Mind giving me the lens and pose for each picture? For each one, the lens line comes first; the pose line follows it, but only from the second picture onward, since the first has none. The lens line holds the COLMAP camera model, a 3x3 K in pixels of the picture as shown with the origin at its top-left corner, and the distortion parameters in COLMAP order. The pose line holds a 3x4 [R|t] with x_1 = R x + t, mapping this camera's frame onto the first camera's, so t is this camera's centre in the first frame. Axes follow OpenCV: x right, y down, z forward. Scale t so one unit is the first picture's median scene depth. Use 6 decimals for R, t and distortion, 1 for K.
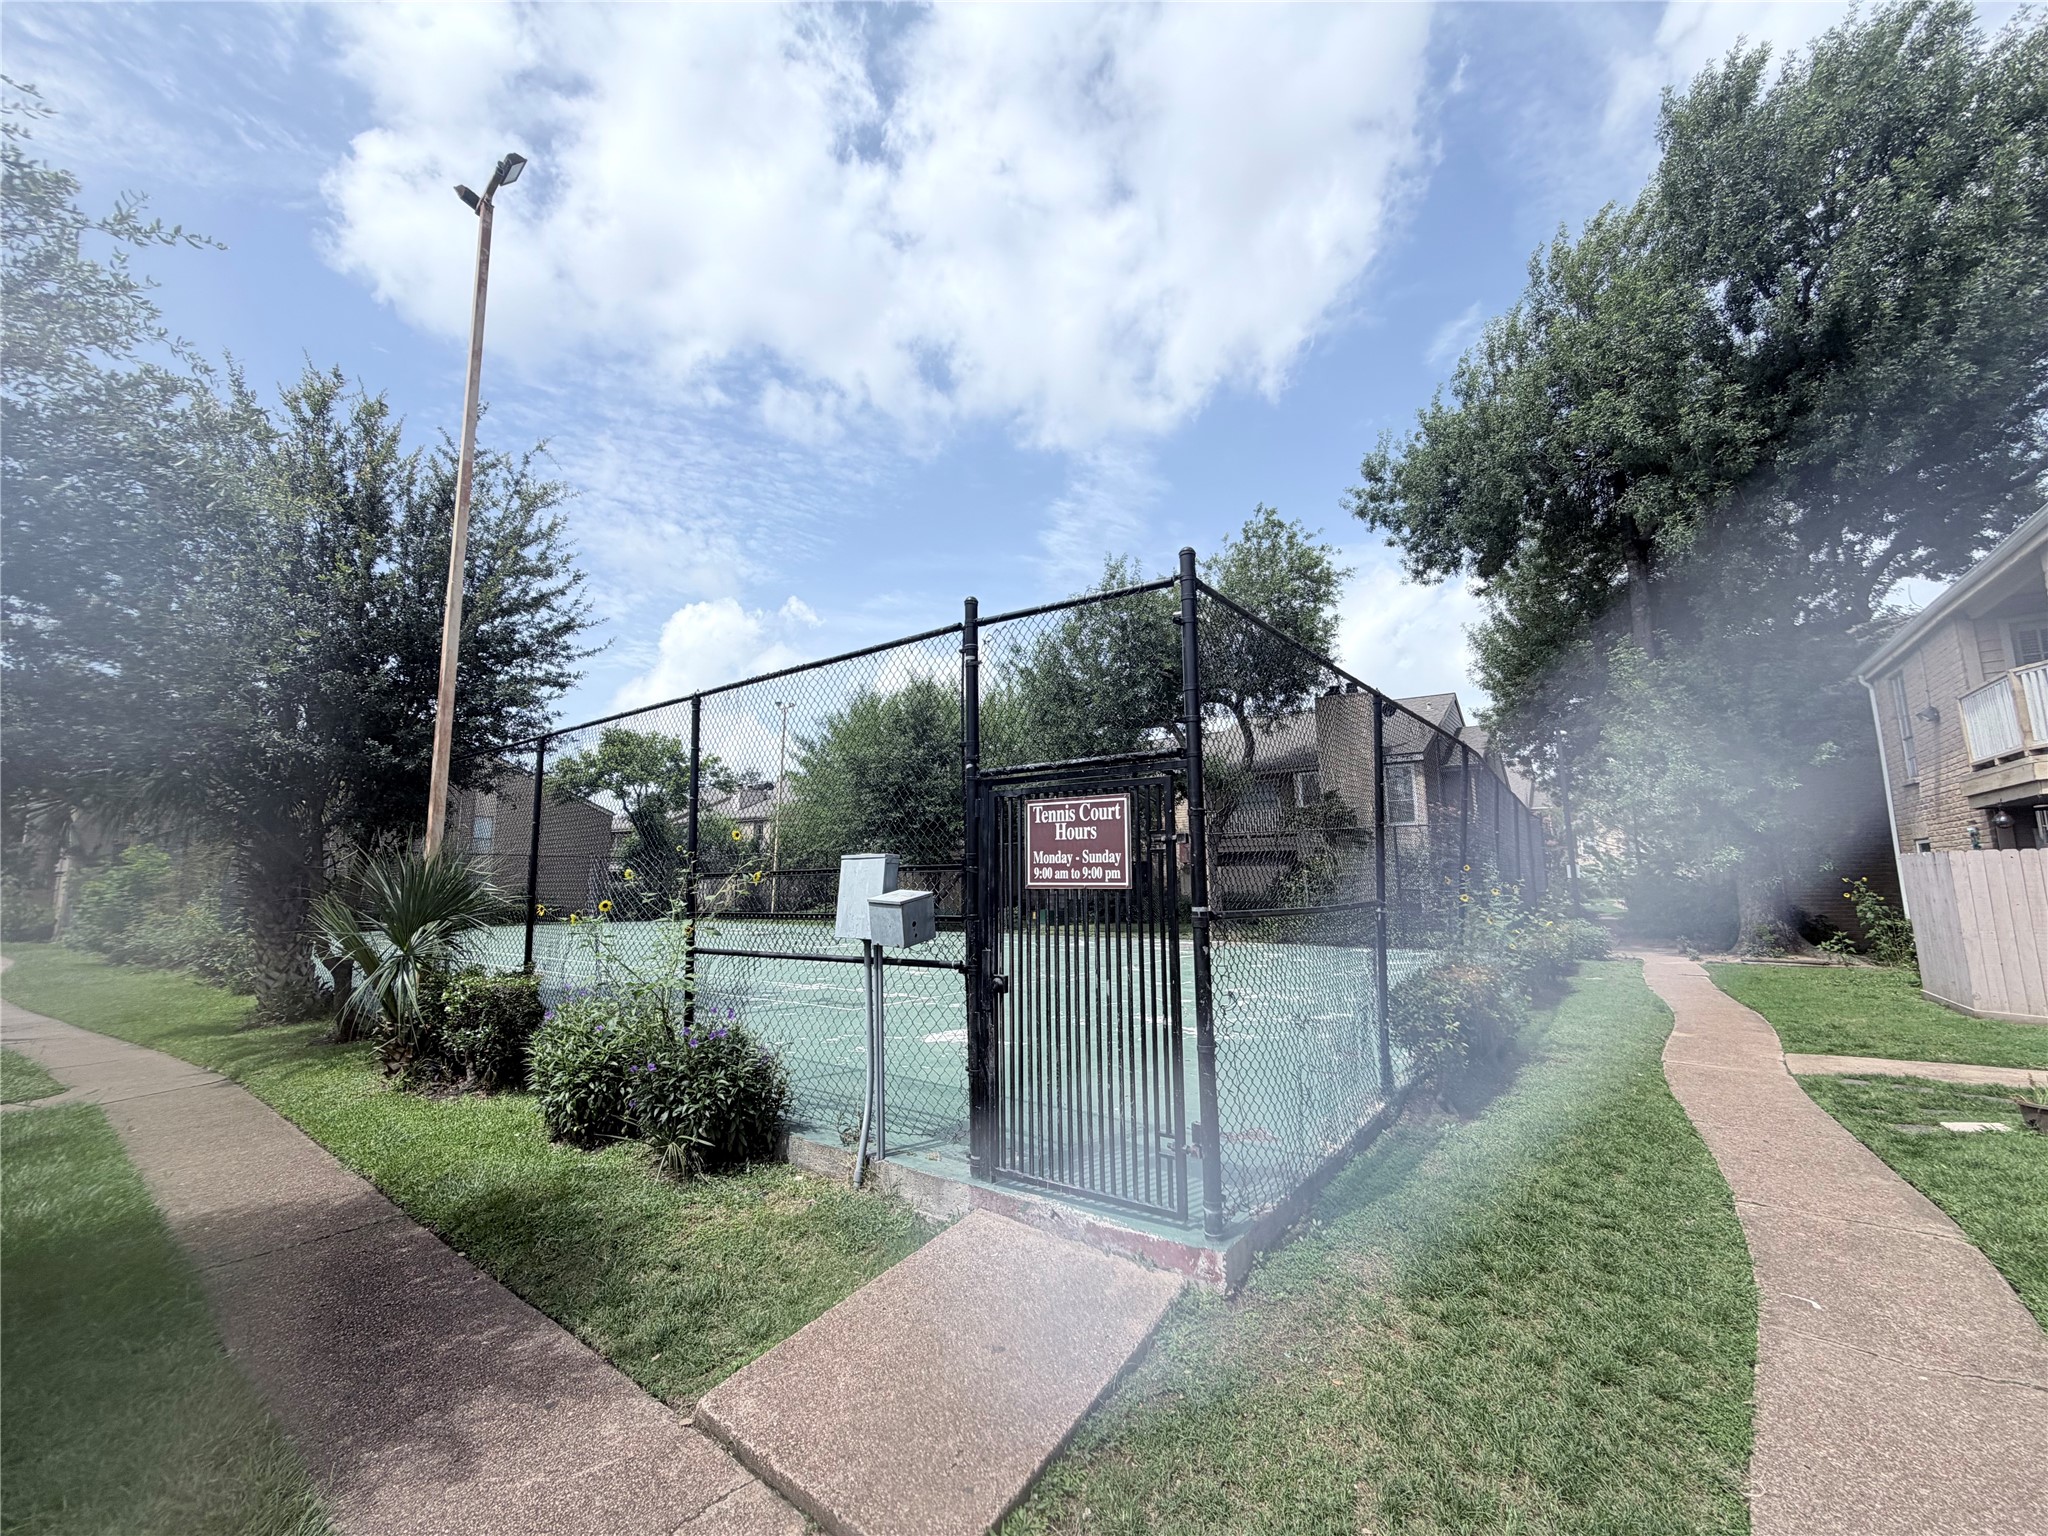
lens RADIAL K [[829.8, 0, 1024.0], [0, 829.8, 768.0], [0, 0, 1]] dist [-0.038934, 0.033430]
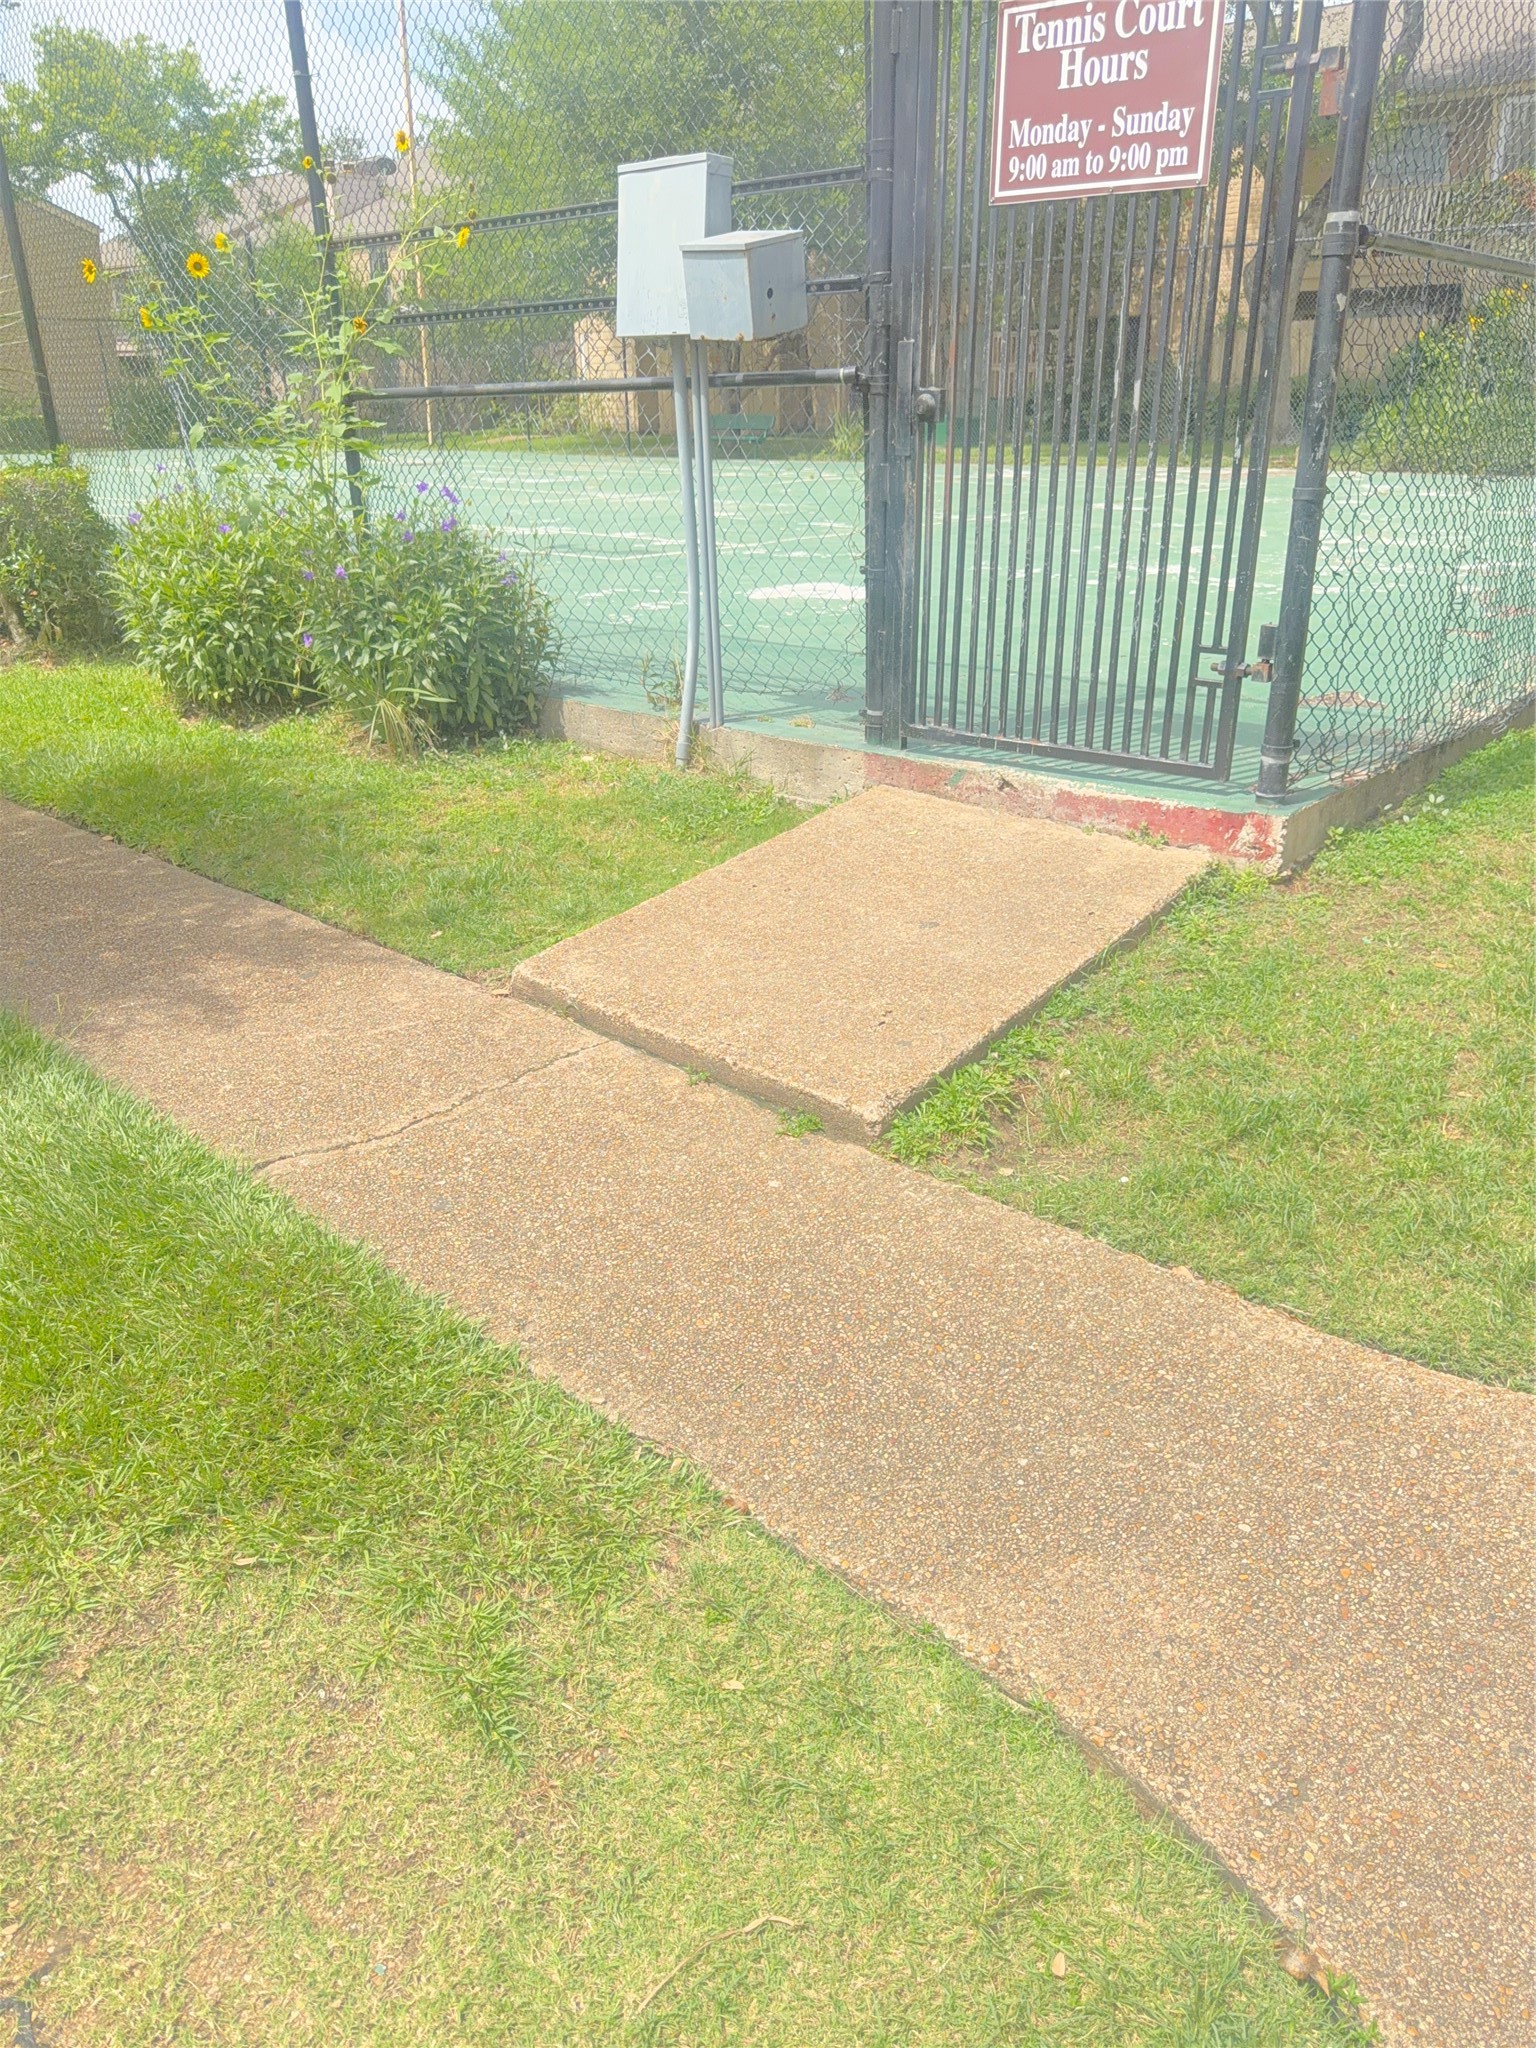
lens RADIAL K [[1440.1, 0, 768.0], [0, 1440.1, 1024.0], [0, 0, 1]] dist [0.084985, -0.110864]
pose [[0.996708, 0.034048, -0.073586, -0.054556], [0.010225, 0.847530, 0.530649, 0.098289], [0.080434, -0.529654, 0.844392, -0.057623]]
